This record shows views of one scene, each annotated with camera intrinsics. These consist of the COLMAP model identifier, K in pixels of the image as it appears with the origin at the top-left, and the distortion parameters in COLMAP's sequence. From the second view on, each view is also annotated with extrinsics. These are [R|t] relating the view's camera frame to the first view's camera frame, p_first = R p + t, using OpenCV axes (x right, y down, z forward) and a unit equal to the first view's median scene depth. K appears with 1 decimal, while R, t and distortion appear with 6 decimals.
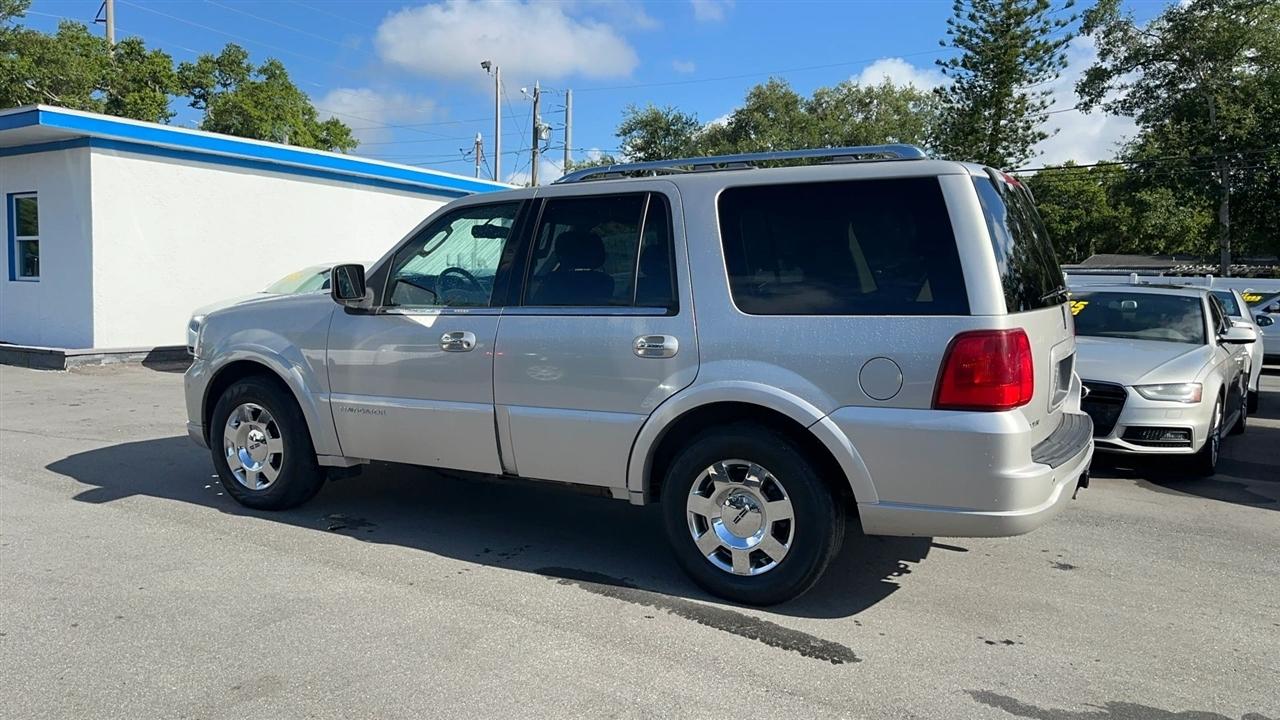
lens RADIAL K [[1028.1, 0, 588.8], [0, 1028.1, 361.7], [0, 0, 1]] dist [0.114560, -0.166129]
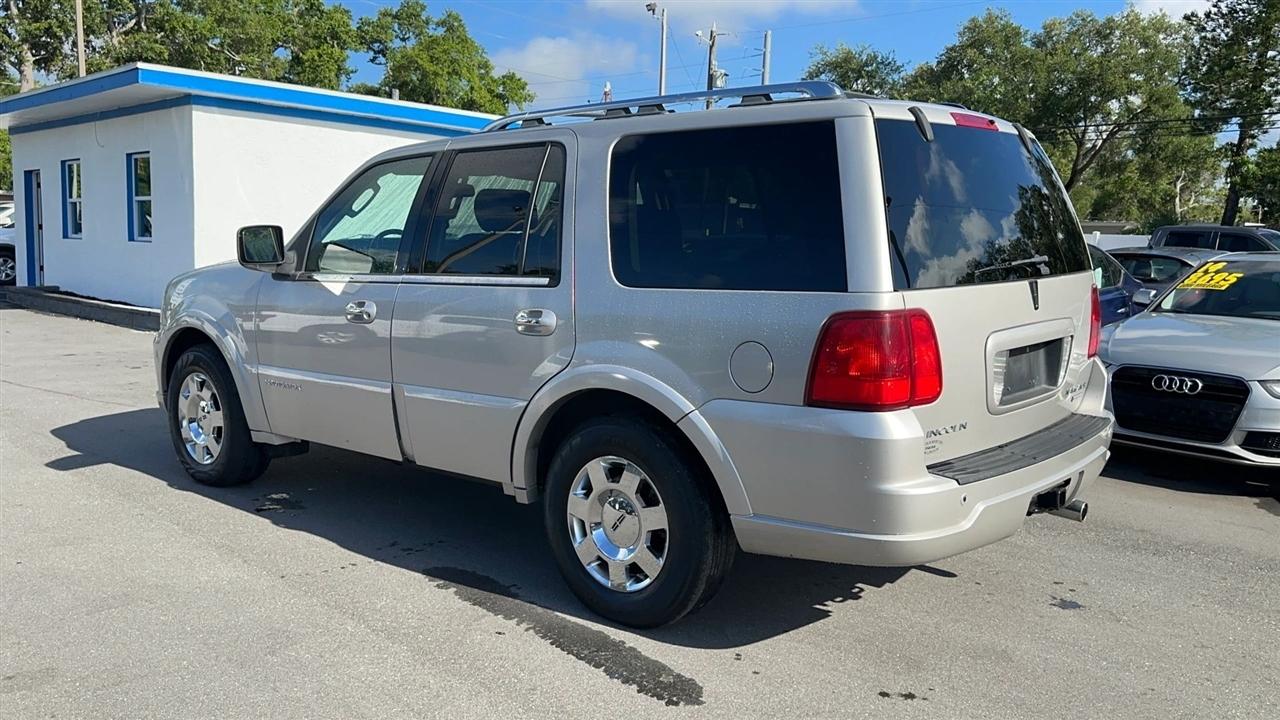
lens RADIAL K [[1095.3, 0, 640.0], [0, 1095.3, 360.0], [0, 0, 1]] dist [0.148194, -0.254525]
pose [[0.979737, 0.025950, -0.198598, 0.288689], [-0.020410, 0.999345, 0.029891, -0.010690], [0.199243, -0.025232, 0.979625, 0.095722]]
